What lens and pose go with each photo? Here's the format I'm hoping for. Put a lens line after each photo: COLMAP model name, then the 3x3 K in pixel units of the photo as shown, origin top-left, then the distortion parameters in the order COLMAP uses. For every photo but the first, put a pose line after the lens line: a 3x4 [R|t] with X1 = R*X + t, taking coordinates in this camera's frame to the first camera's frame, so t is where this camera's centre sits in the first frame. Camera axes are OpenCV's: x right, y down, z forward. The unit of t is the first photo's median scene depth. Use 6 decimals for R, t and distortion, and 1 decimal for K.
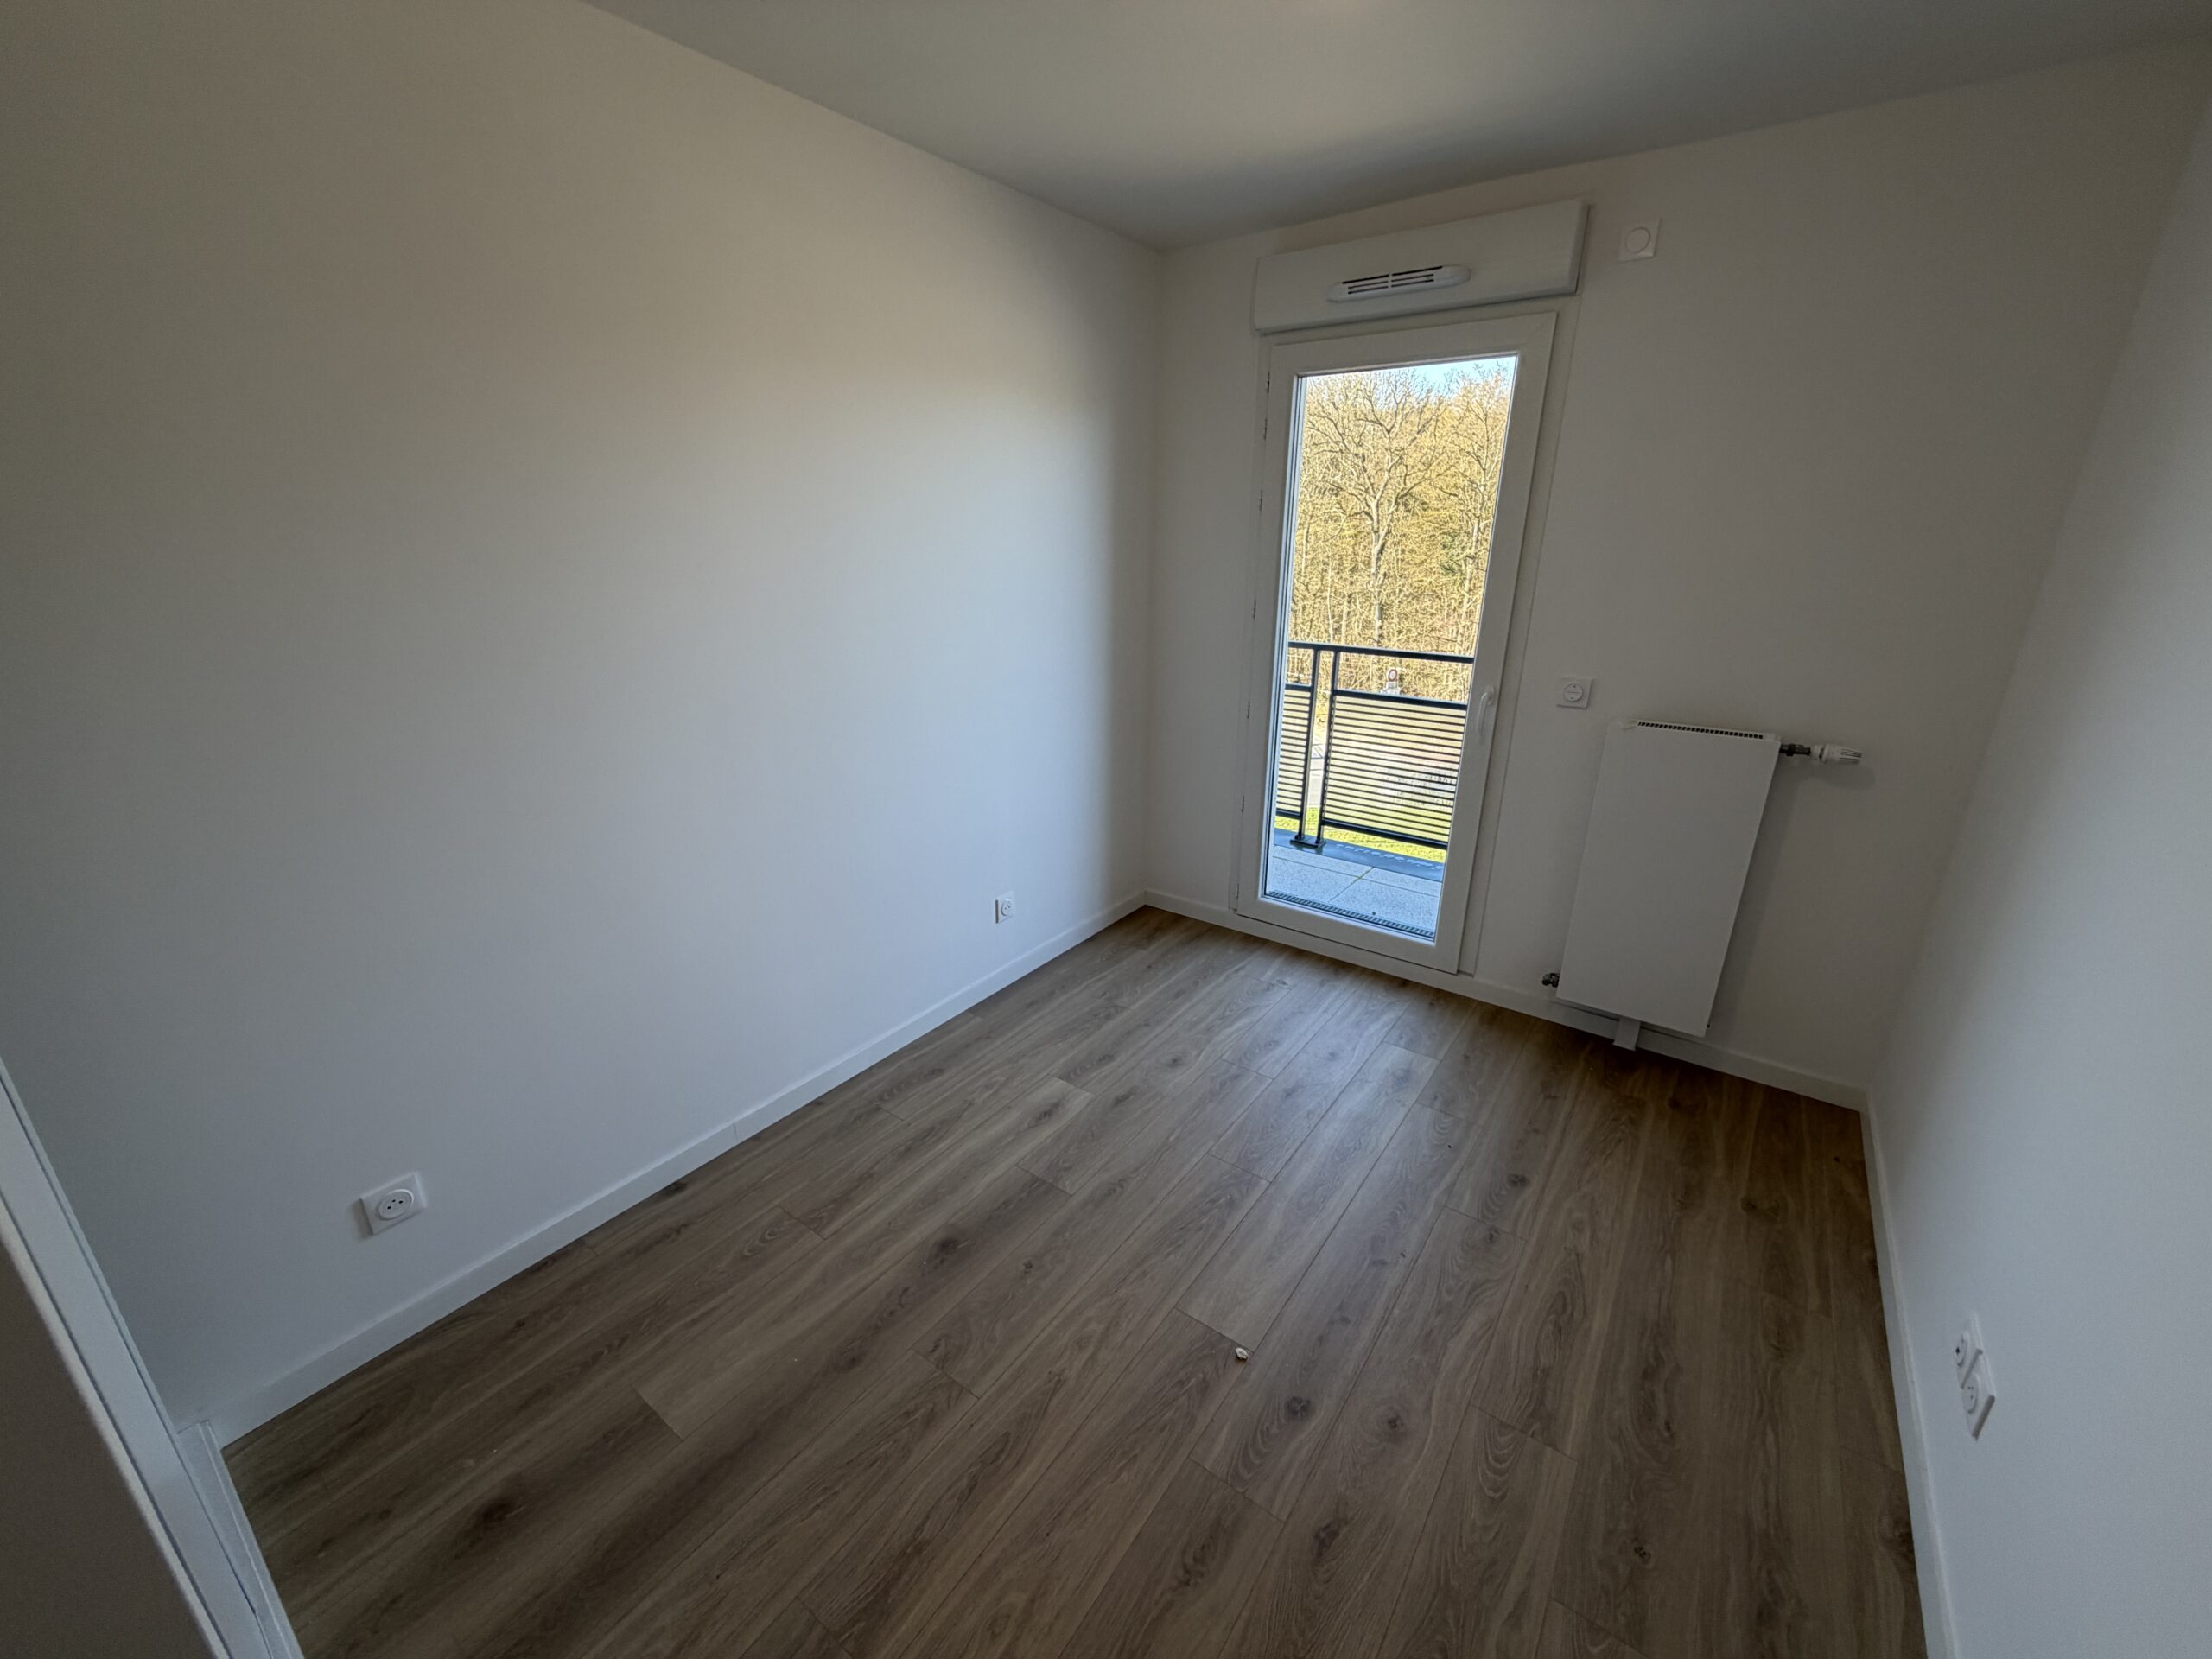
lens RADIAL K [[915.0, 0, 1100.4], [0, 915.0, 785.2], [0, 0, 1]] dist [0.111559, 0.000001]
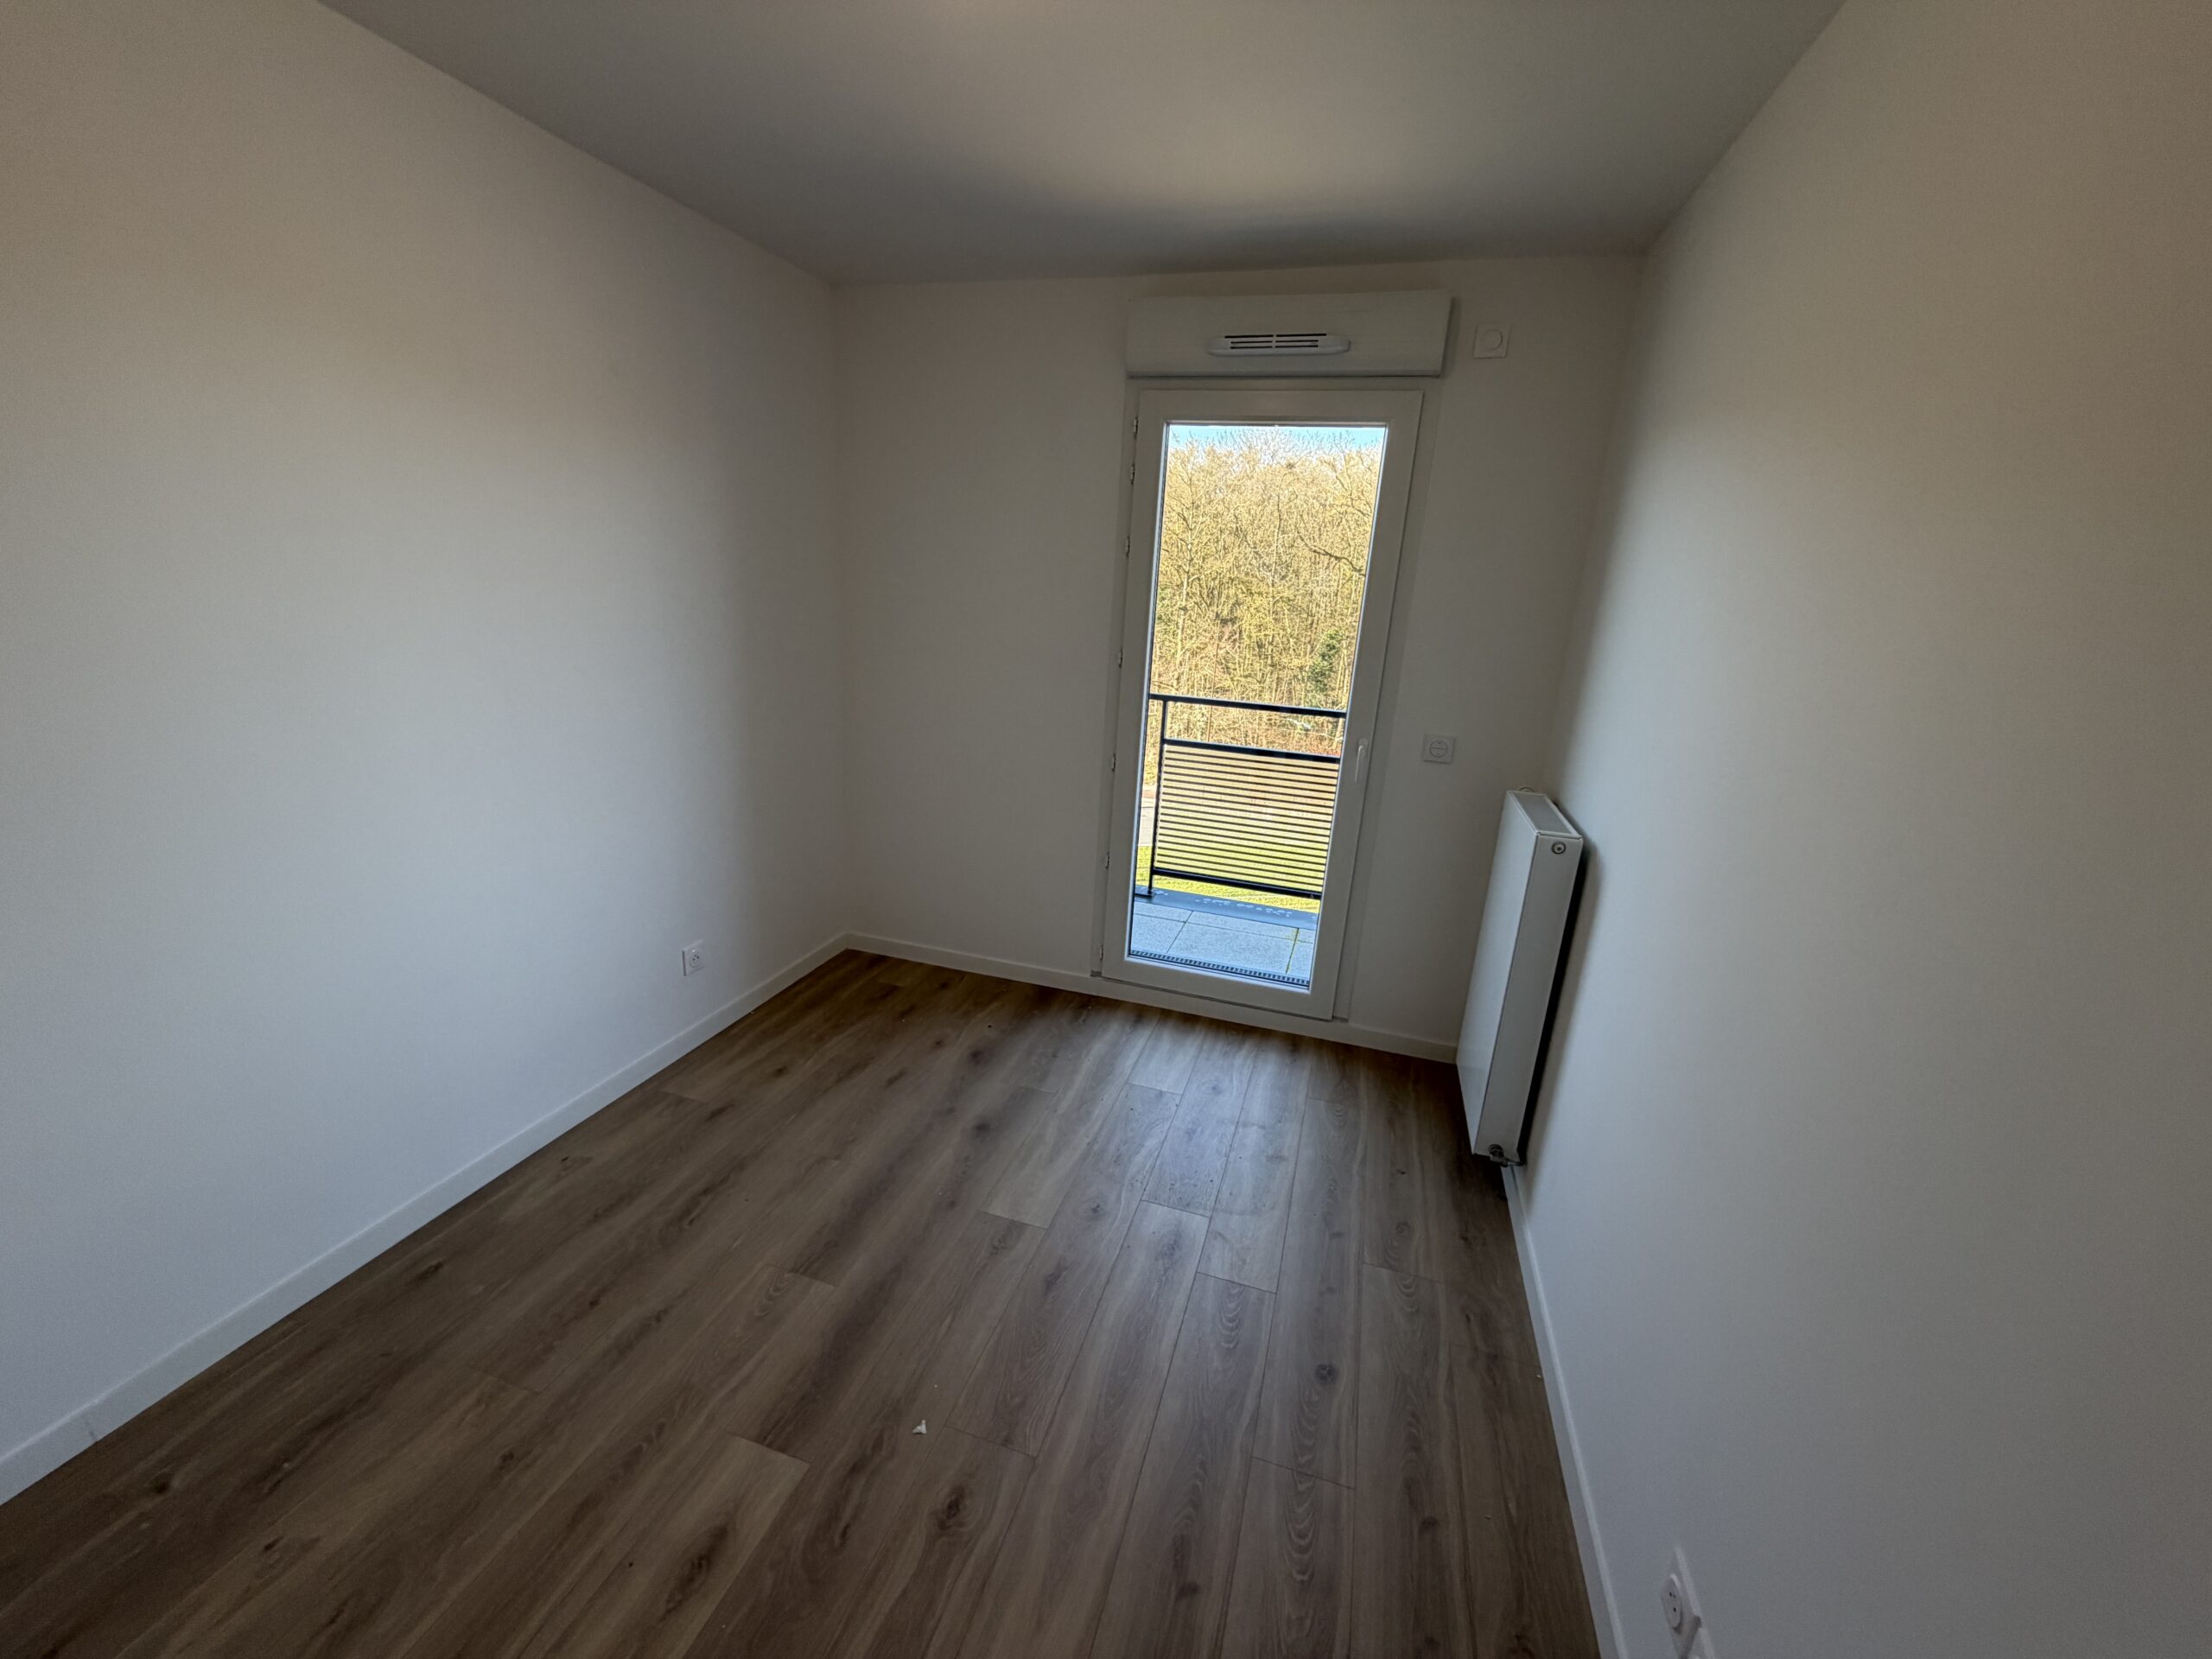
lens RADIAL K [[915.0, 0, 1100.4], [0, 915.0, 785.2], [0, 0, 1]] dist [0.111559, 0.000001]
pose [[0.946799, -0.029699, 0.320452, -0.171440], [0.041443, 0.998694, -0.029889, -0.035100], [-0.319145, 0.041579, 0.946793, 0.119554]]
